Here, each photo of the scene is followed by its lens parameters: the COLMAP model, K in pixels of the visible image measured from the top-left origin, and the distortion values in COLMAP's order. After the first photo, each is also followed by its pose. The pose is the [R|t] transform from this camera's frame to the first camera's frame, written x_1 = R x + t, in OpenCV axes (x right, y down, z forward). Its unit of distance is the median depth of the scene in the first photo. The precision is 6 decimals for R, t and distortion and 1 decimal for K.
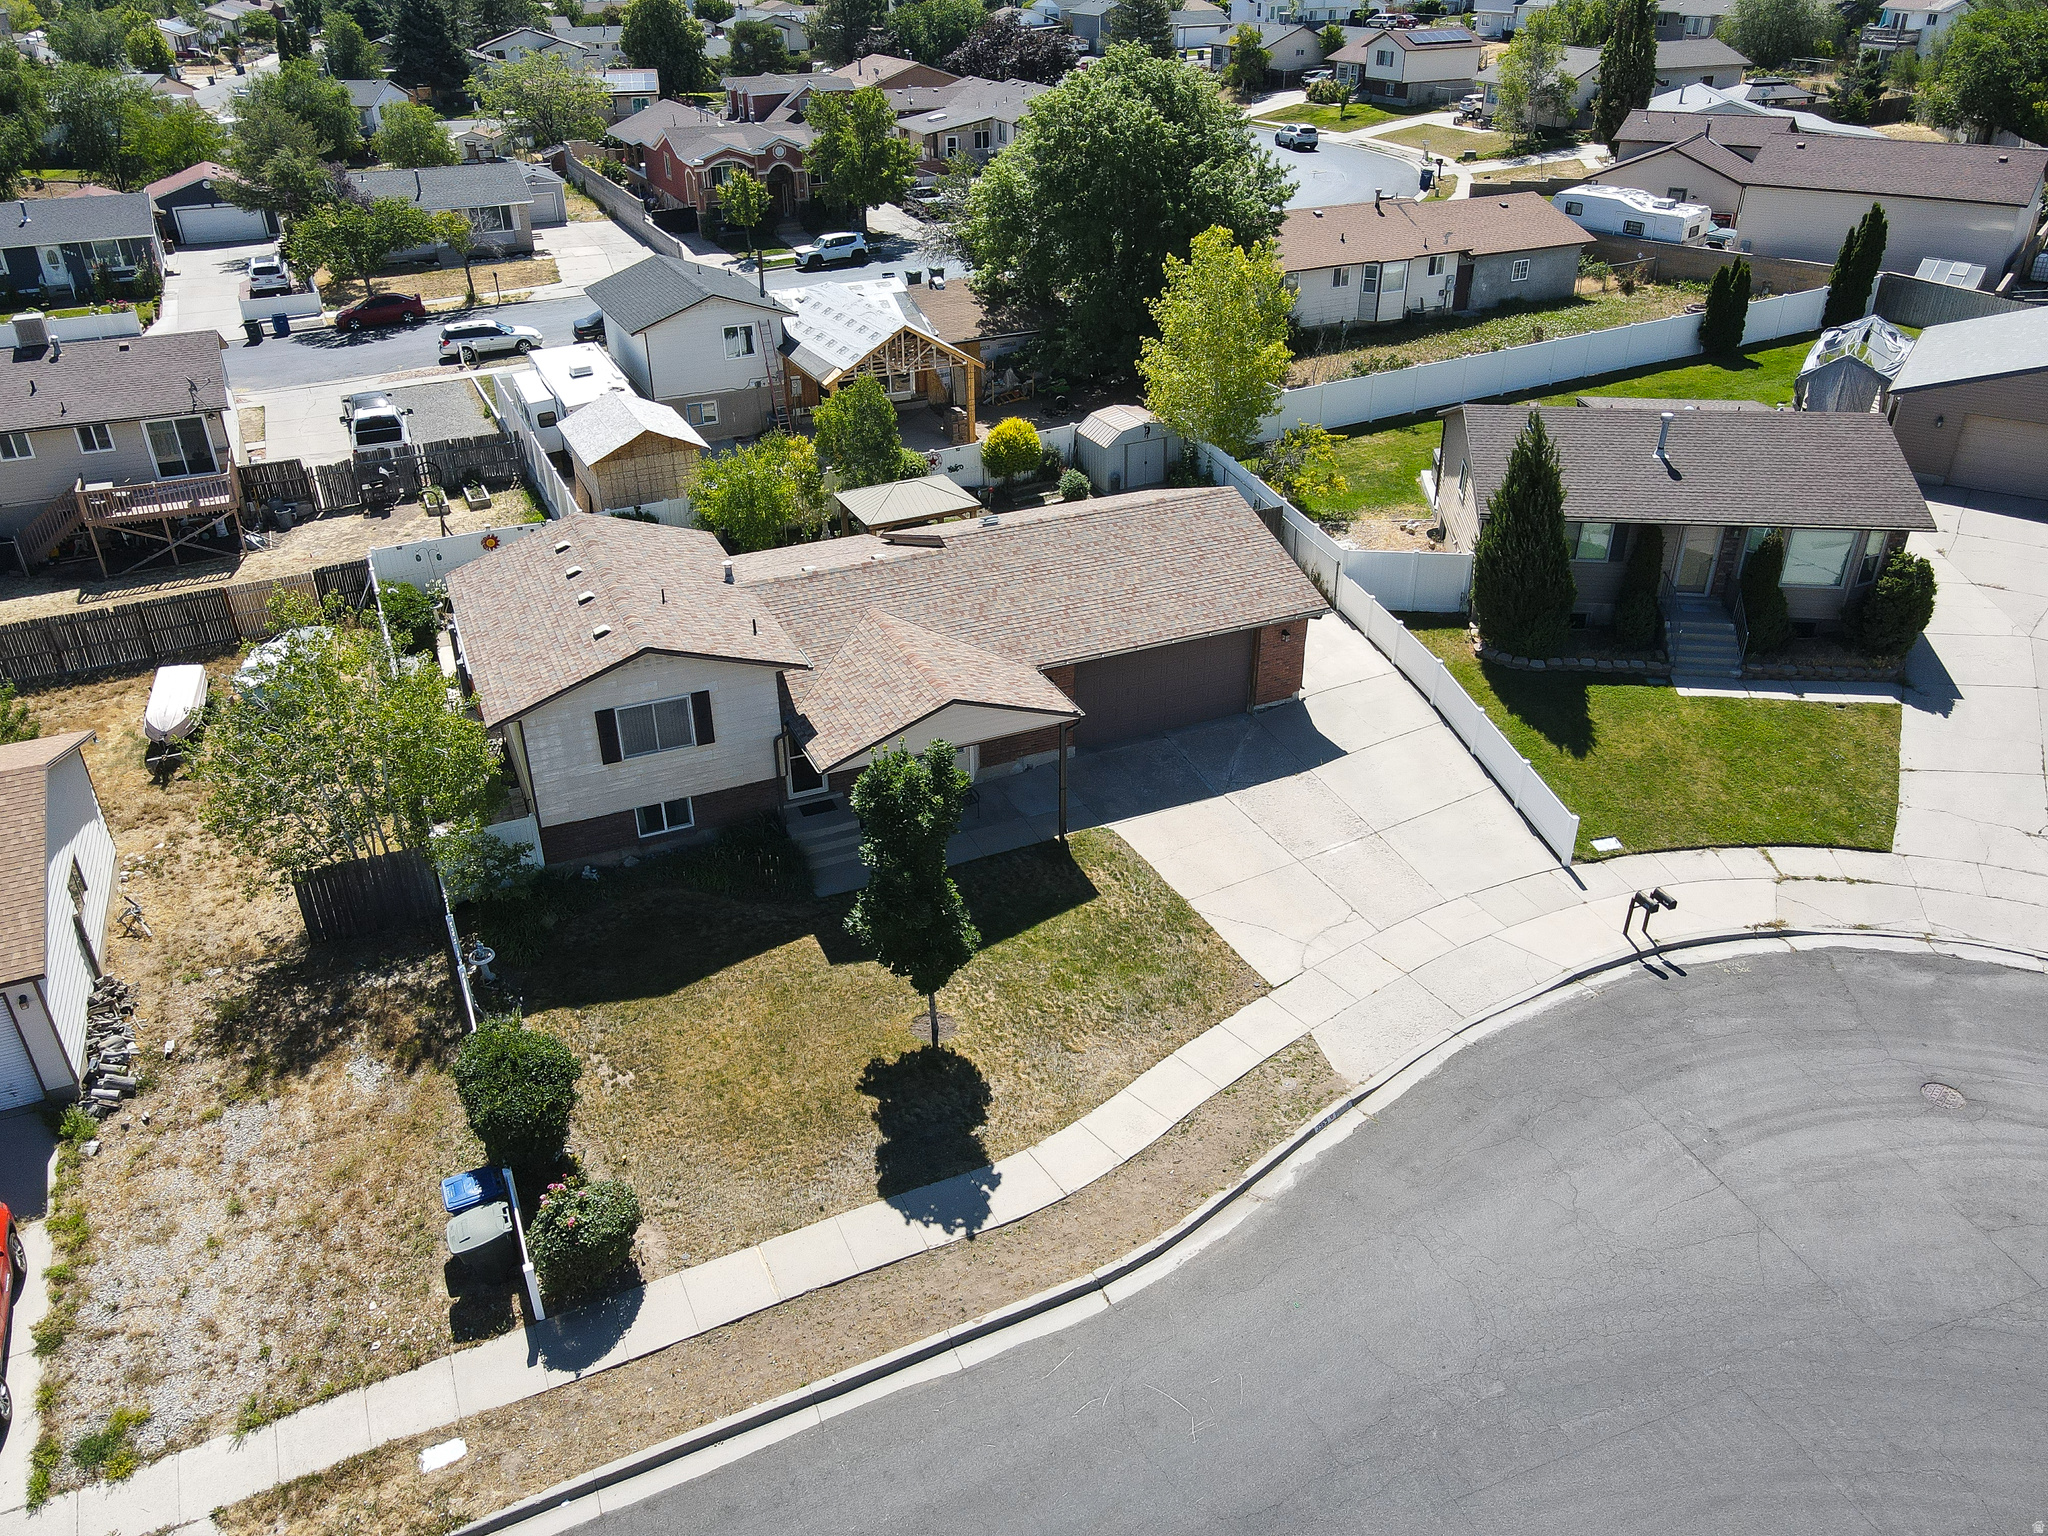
lens RADIAL K [[1497.8, 0, 1006.2], [0, 1497.8, 755.5], [0, 0, 1]] dist [0.003131, 0.014827]
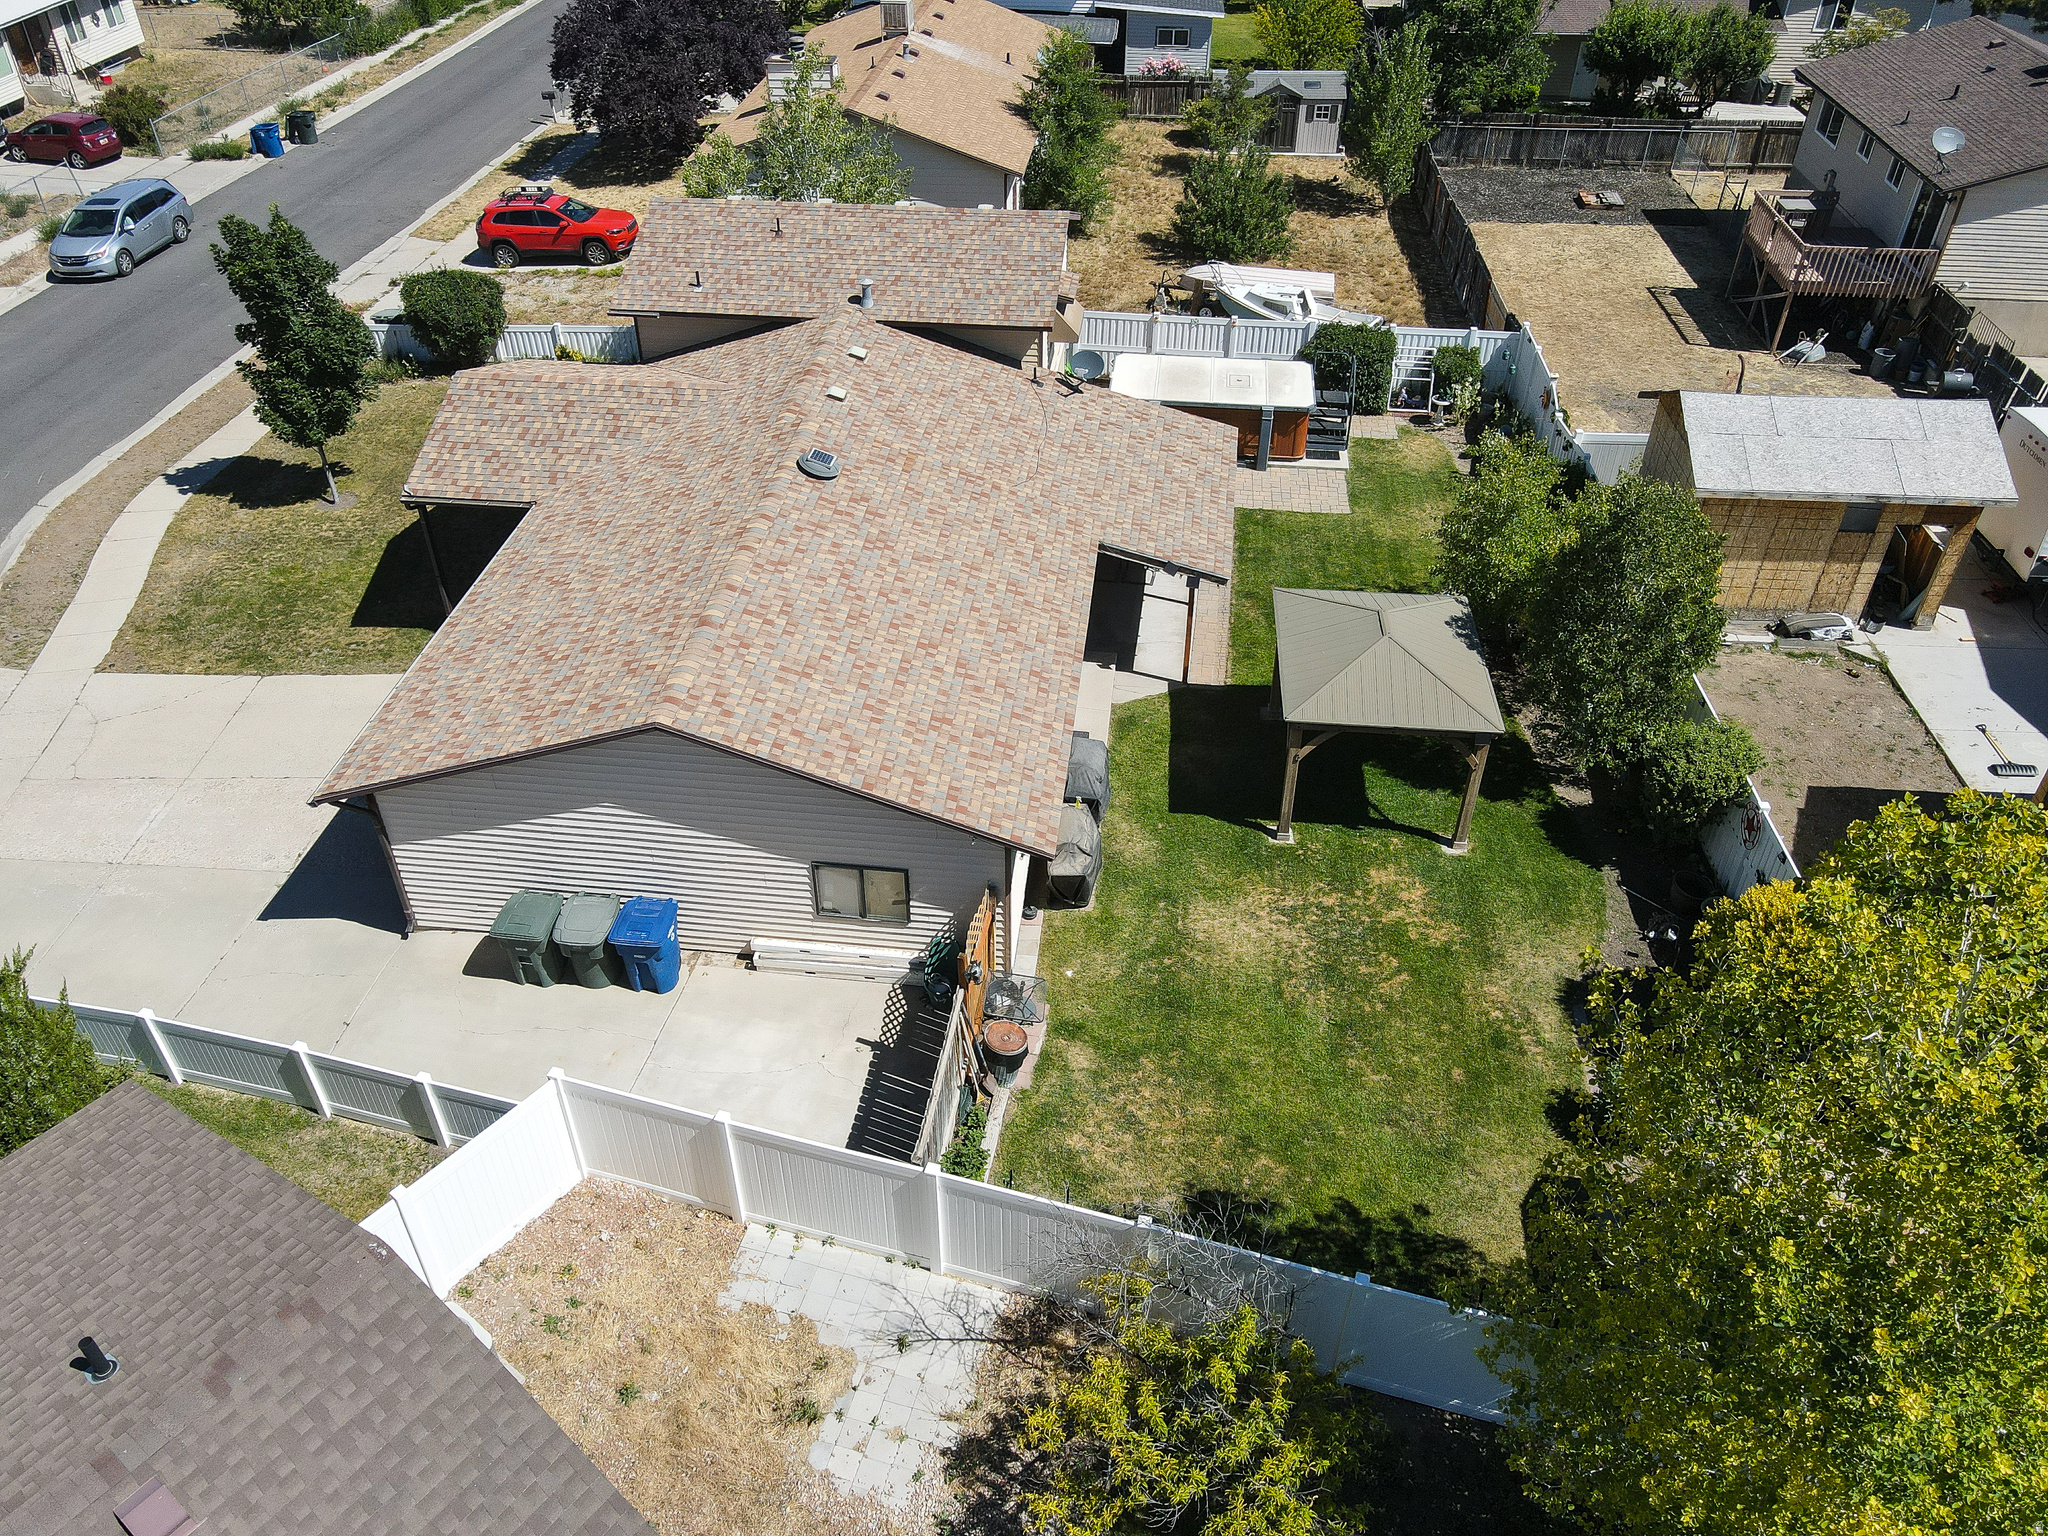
lens RADIAL K [[1497.8, 0, 1008.9], [0, 1497.8, 750.4], [0, 0, 1]] dist [0.003131, 0.014827]
pose [[-0.500782, 0.540170, -0.676338, 0.523471], [-0.413409, 0.537231, 0.735171, -0.704445], [0.760467, 0.647765, -0.045724, 1.431181]]
